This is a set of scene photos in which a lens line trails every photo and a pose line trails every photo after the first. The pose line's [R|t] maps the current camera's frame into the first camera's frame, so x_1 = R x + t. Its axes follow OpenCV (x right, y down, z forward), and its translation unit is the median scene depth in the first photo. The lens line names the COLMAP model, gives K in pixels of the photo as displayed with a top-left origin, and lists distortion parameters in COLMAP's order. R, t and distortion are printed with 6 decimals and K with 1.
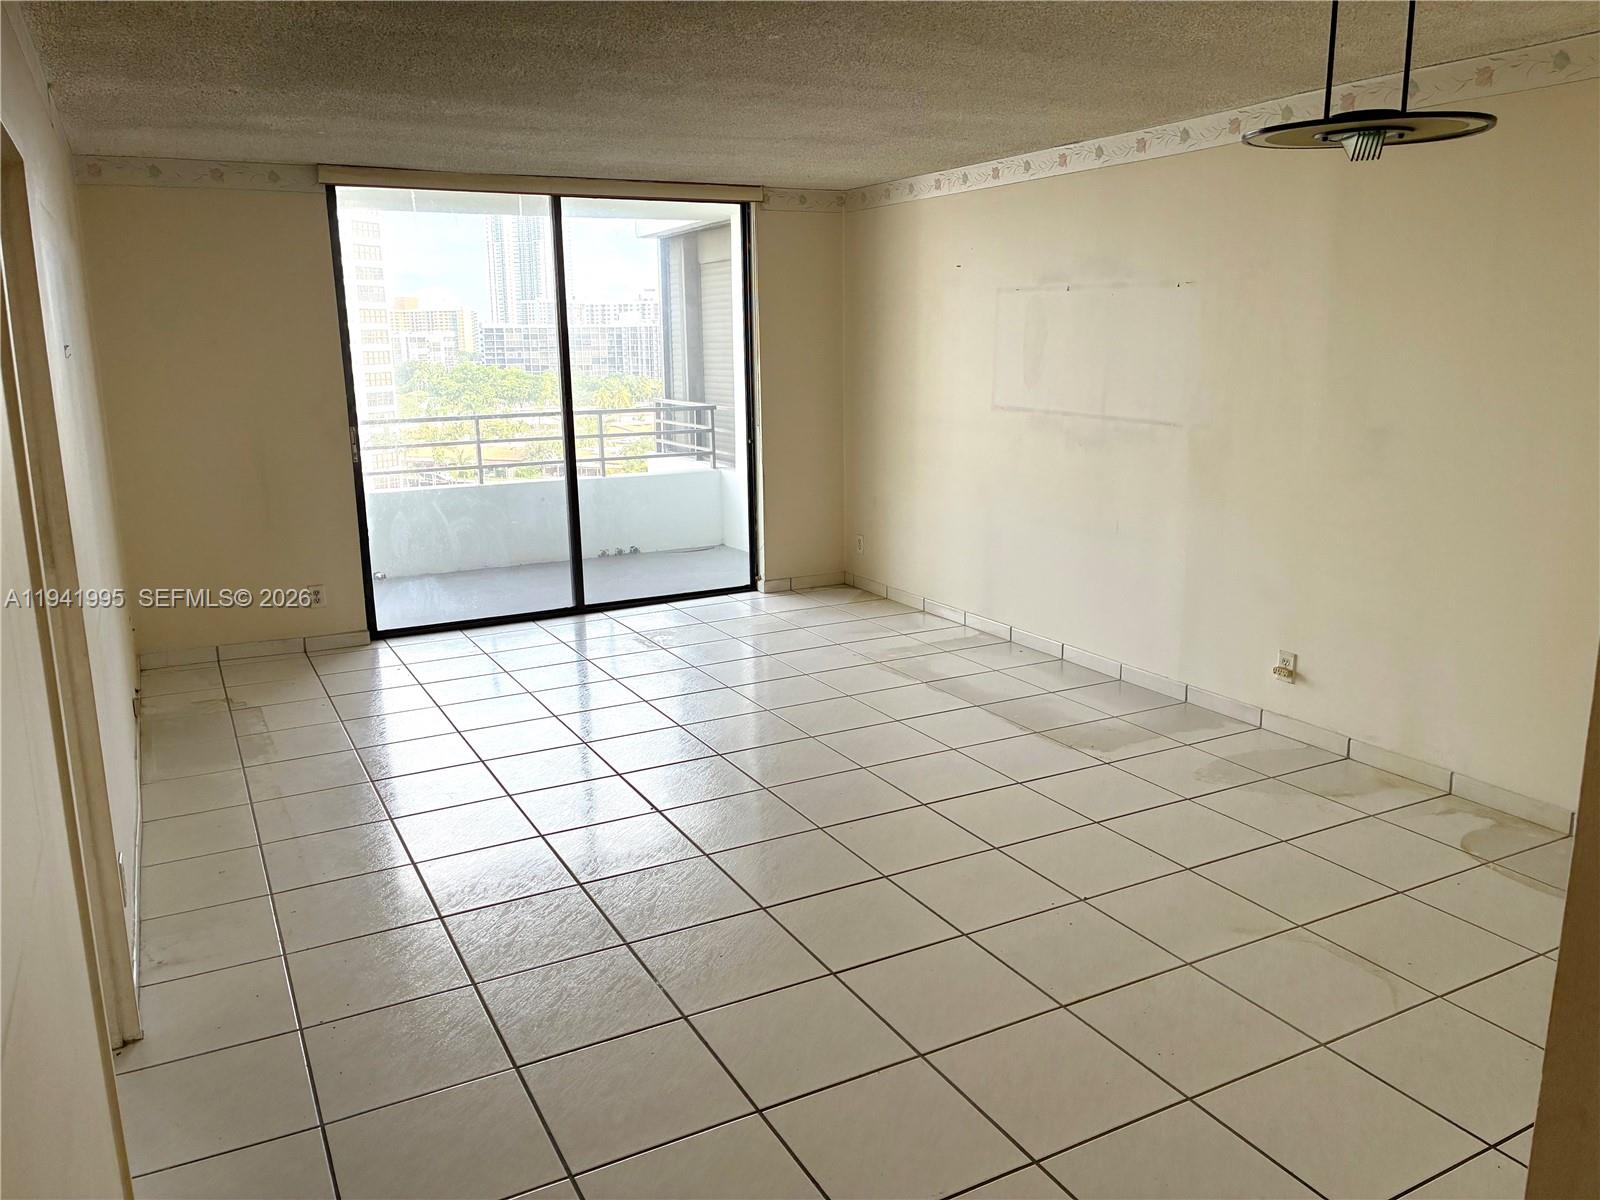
lens RADIAL K [[1200.4, 0, 800.0], [0, 1200.4, 600.0], [0, 0, 1]] dist [-0.019563, -0.006723]
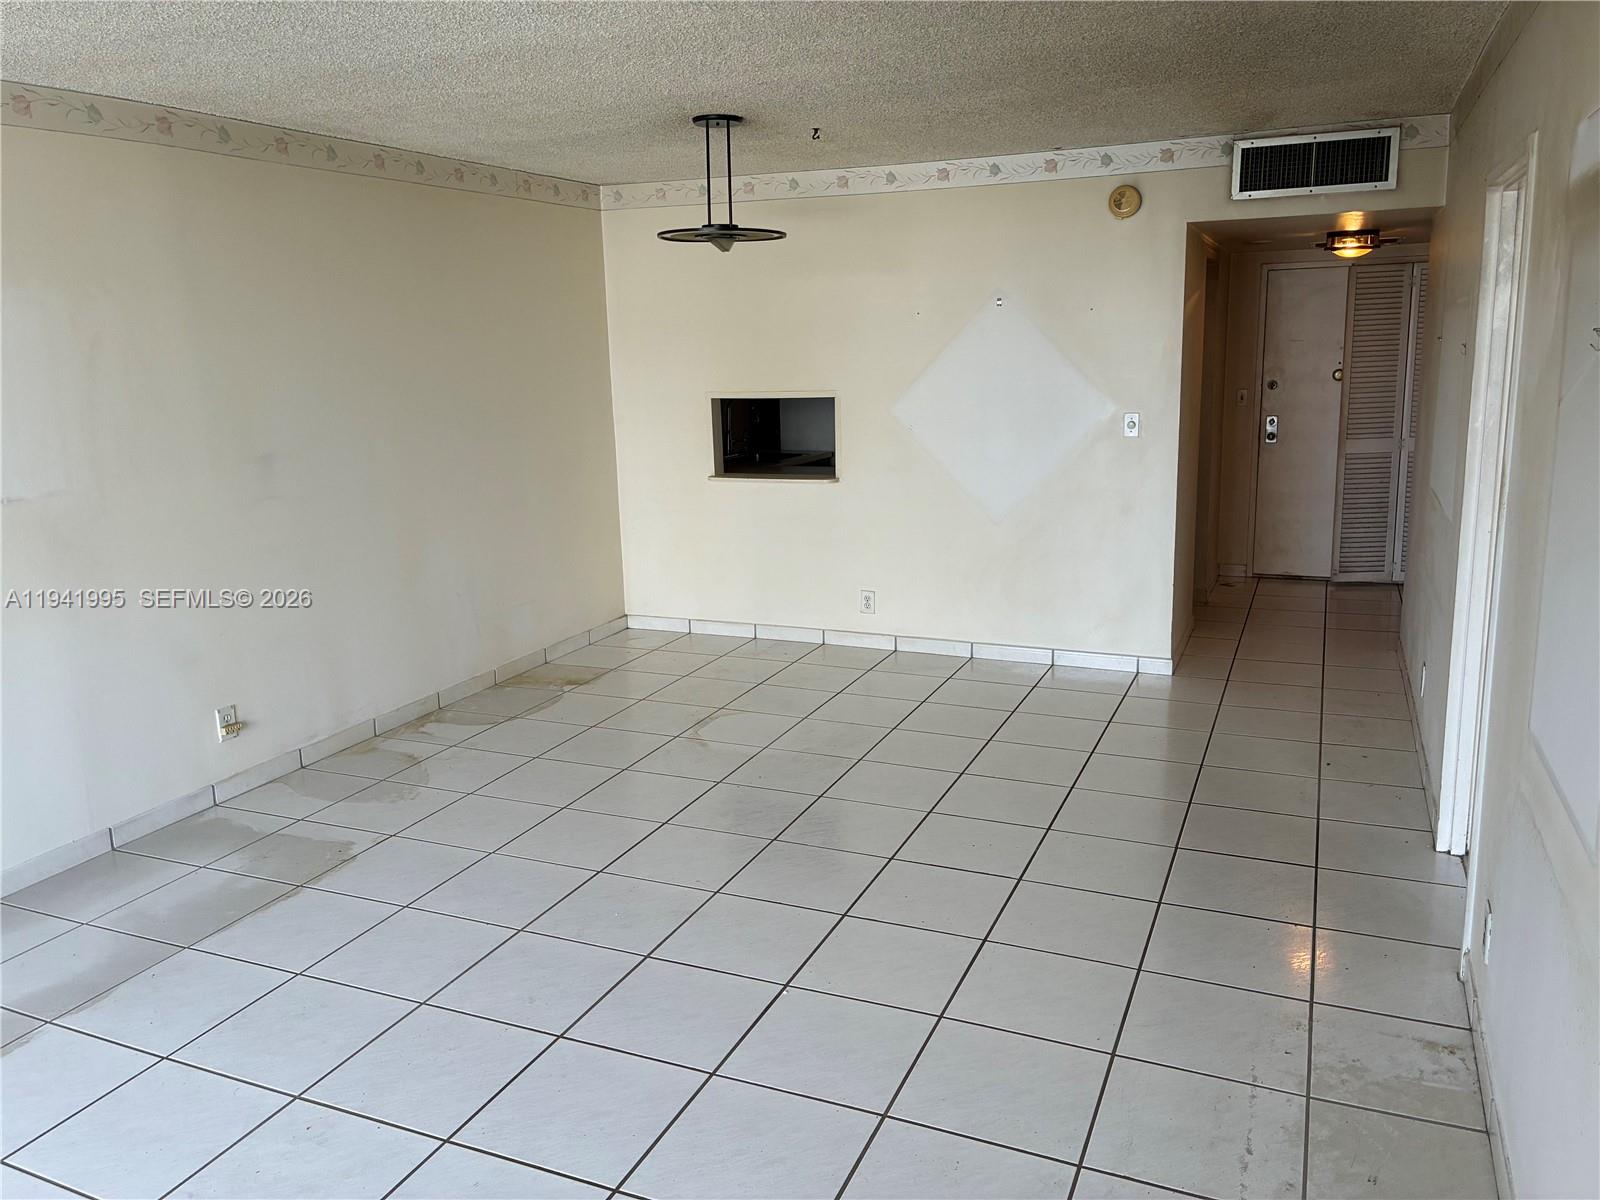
lens RADIAL K [[1200.4, 0, 800.0], [0, 1200.4, 600.0], [0, 0, 1]] dist [-0.019563, -0.006723]
pose [[-0.628086, -0.136304, 0.766113, -0.617250], [0.199758, 0.923302, 0.328040, -0.268490], [-0.752067, 0.359075, -0.552685, 1.235780]]
